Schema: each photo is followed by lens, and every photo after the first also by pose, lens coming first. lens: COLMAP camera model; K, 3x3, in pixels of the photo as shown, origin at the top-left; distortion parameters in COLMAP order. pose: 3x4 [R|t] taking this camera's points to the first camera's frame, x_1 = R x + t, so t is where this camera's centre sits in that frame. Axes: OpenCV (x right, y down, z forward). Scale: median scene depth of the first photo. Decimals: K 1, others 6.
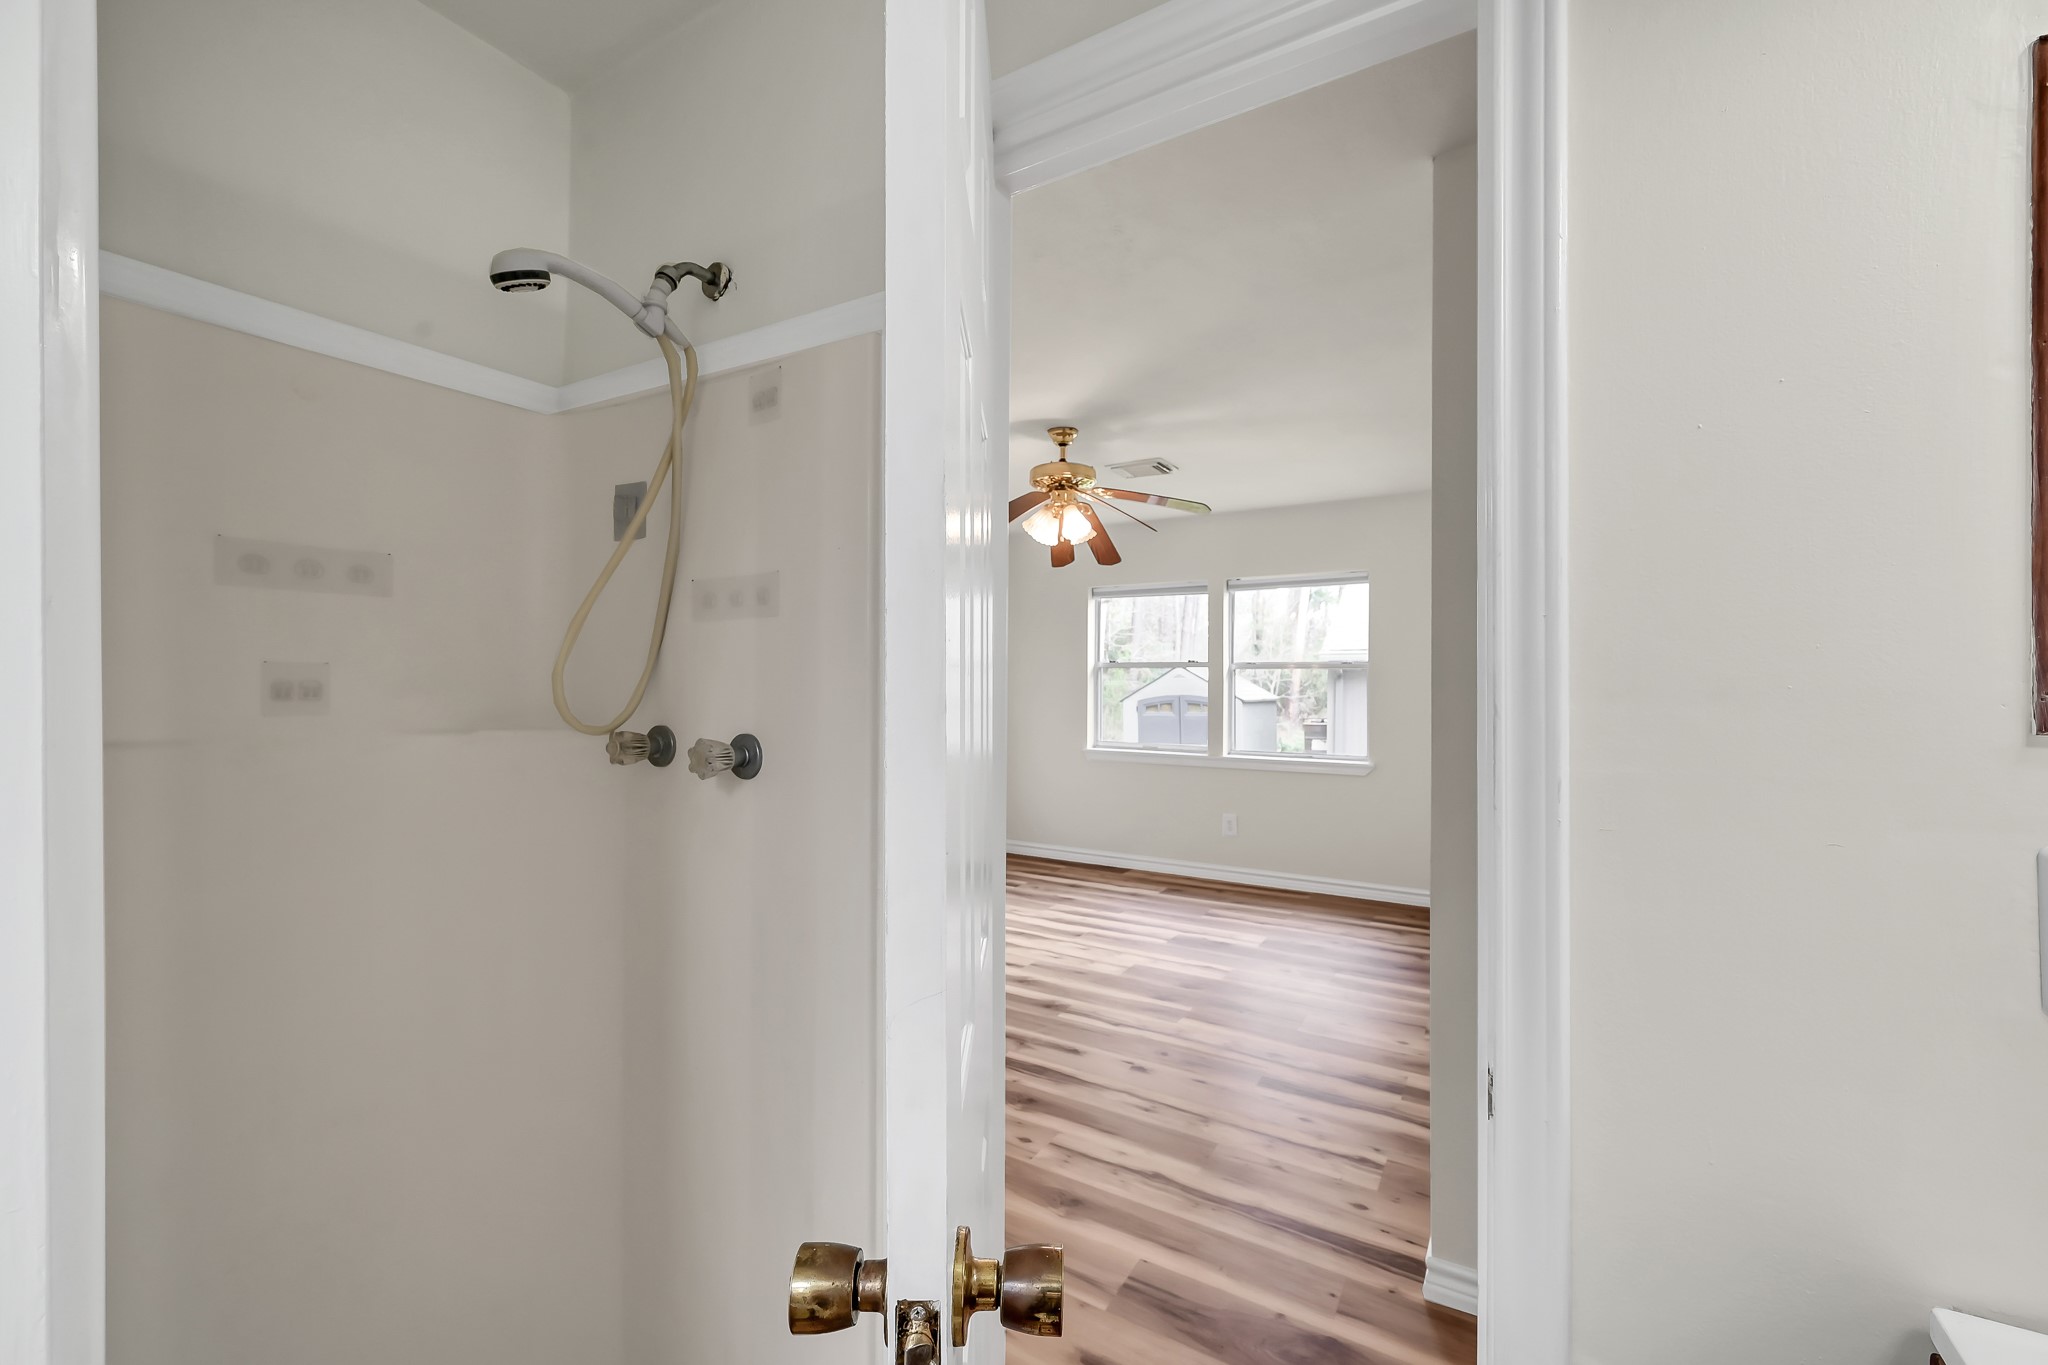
lens RADIAL K [[809.9, 0, 1011.2], [0, 809.9, 692.1], [0, 0, 1]] dist [0.000095, -0.000639]
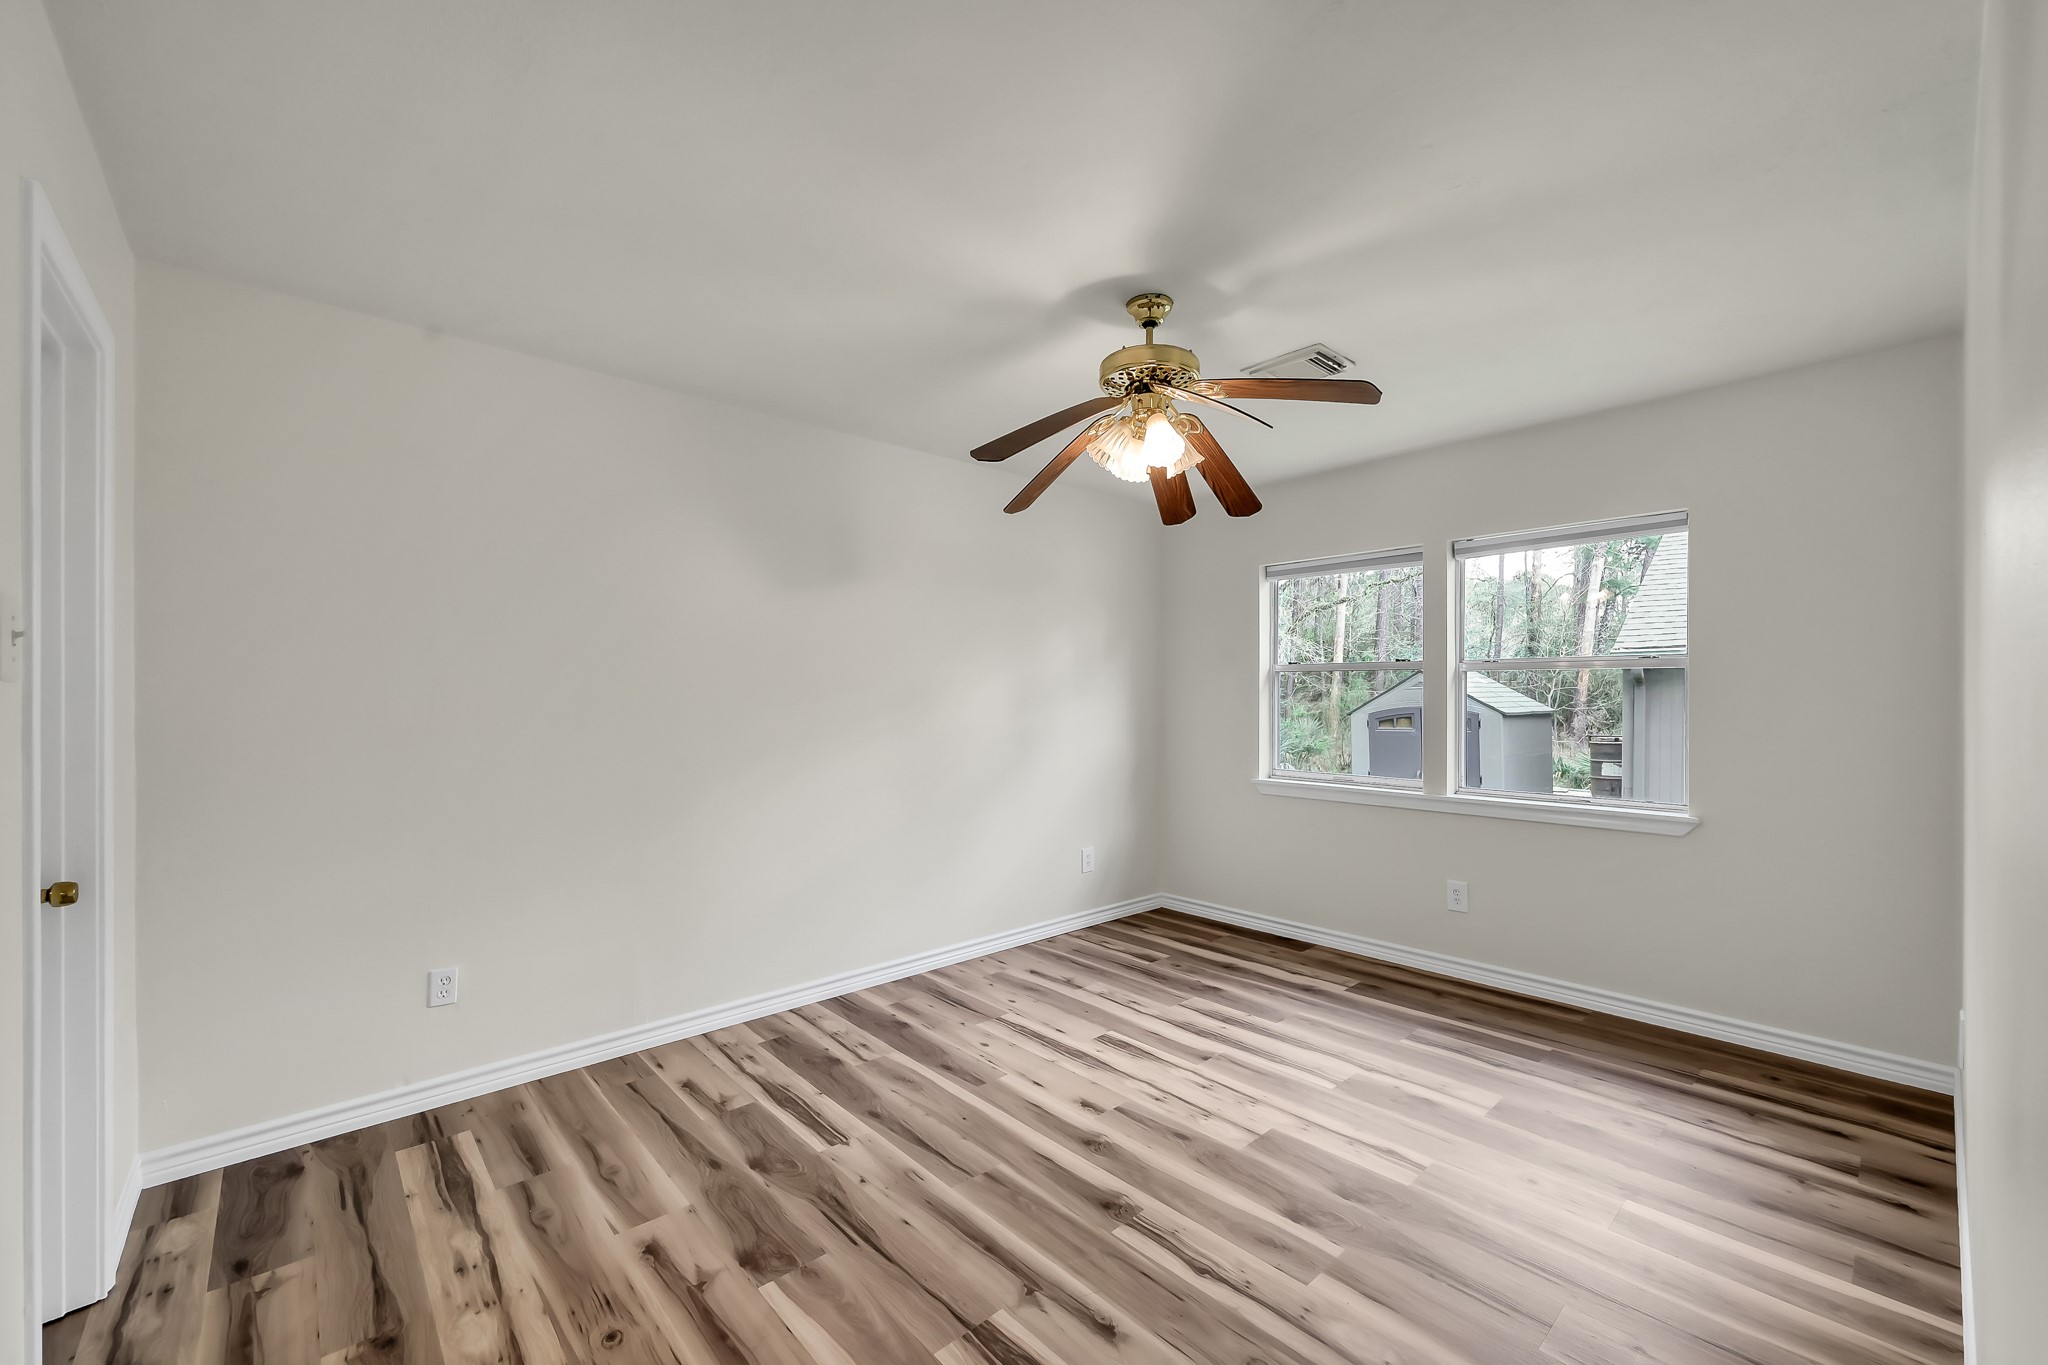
lens RADIAL K [[809.9, 0, 1069.4], [0, 809.9, 705.1], [0, 0, 1]] dist [0.000095, -0.000639]
pose [[0.973542, -0.001158, -0.228505, 0.117022], [0.001723, 0.999996, 0.002272, -0.001511], [0.228502, -0.002606, 0.973540, 0.277742]]
